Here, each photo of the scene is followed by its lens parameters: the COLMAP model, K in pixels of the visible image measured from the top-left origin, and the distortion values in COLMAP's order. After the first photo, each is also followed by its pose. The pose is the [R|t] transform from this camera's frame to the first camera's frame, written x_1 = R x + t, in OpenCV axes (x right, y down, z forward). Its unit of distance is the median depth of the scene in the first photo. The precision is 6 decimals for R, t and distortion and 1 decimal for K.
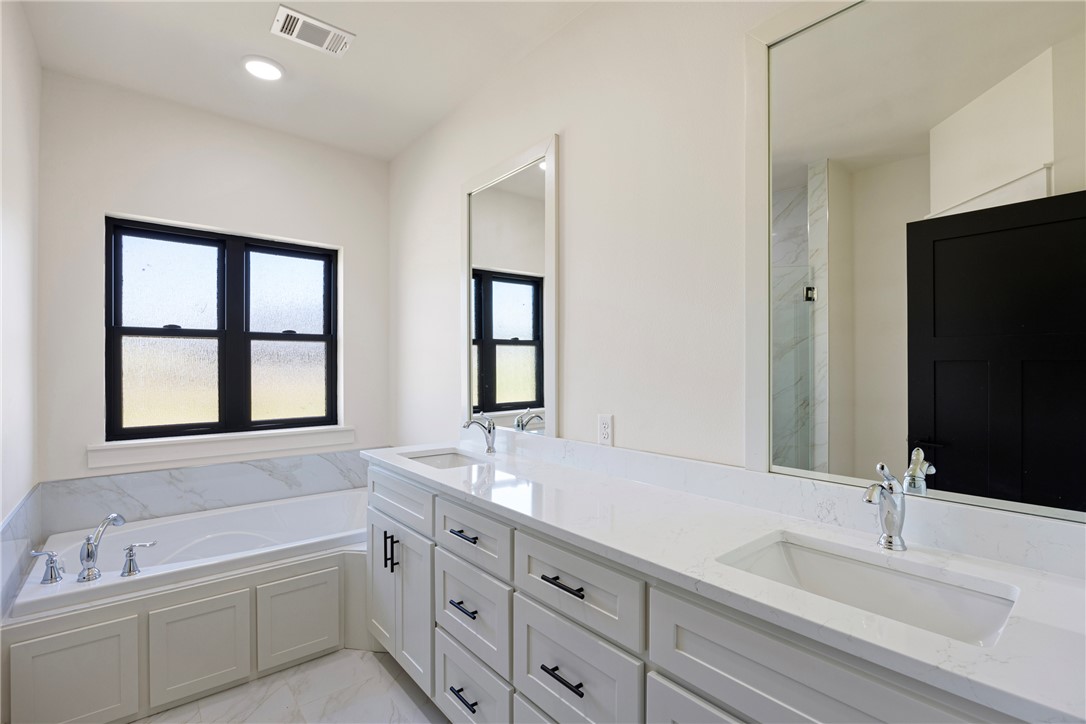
lens RADIAL K [[503.5, 0, 546.1], [0, 503.5, 362.0], [0, 0, 1]] dist [-0.001717, 0.001493]
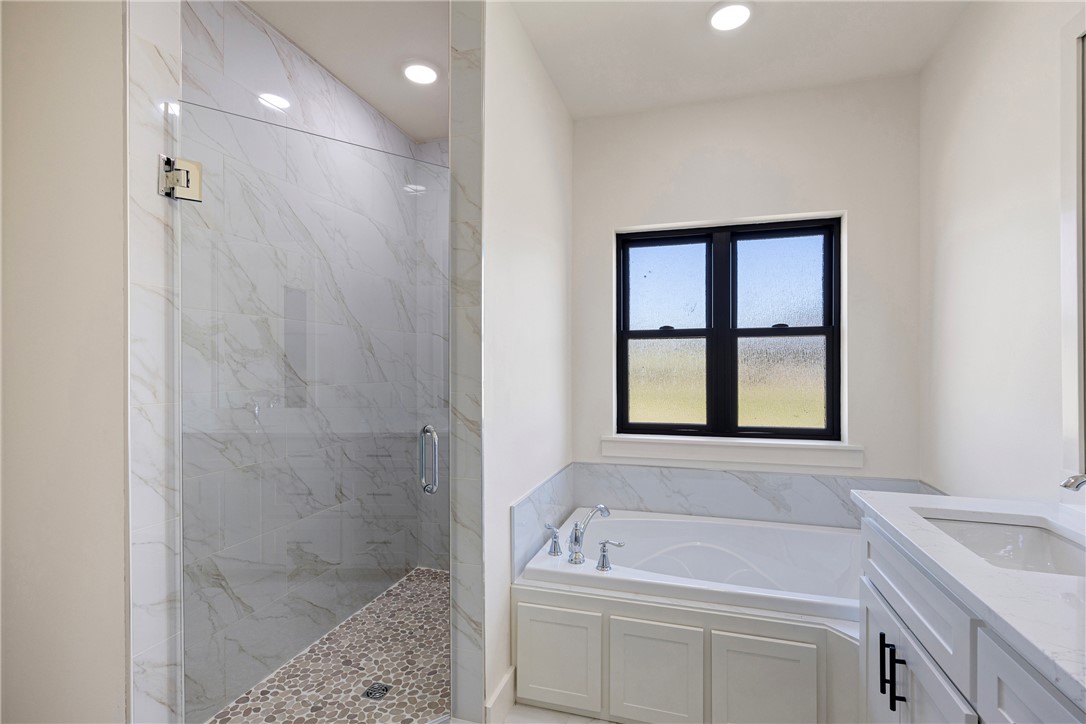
lens RADIAL K [[503.5, 0, 545.3], [0, 503.5, 368.9], [0, 0, 1]] dist [-0.001717, 0.001493]
pose [[0.557450, 0.001611, -0.830209, -0.027116], [0.009921, 0.999914, 0.008601, 0.001895], [0.830151, -0.013031, 0.557386, 0.225589]]
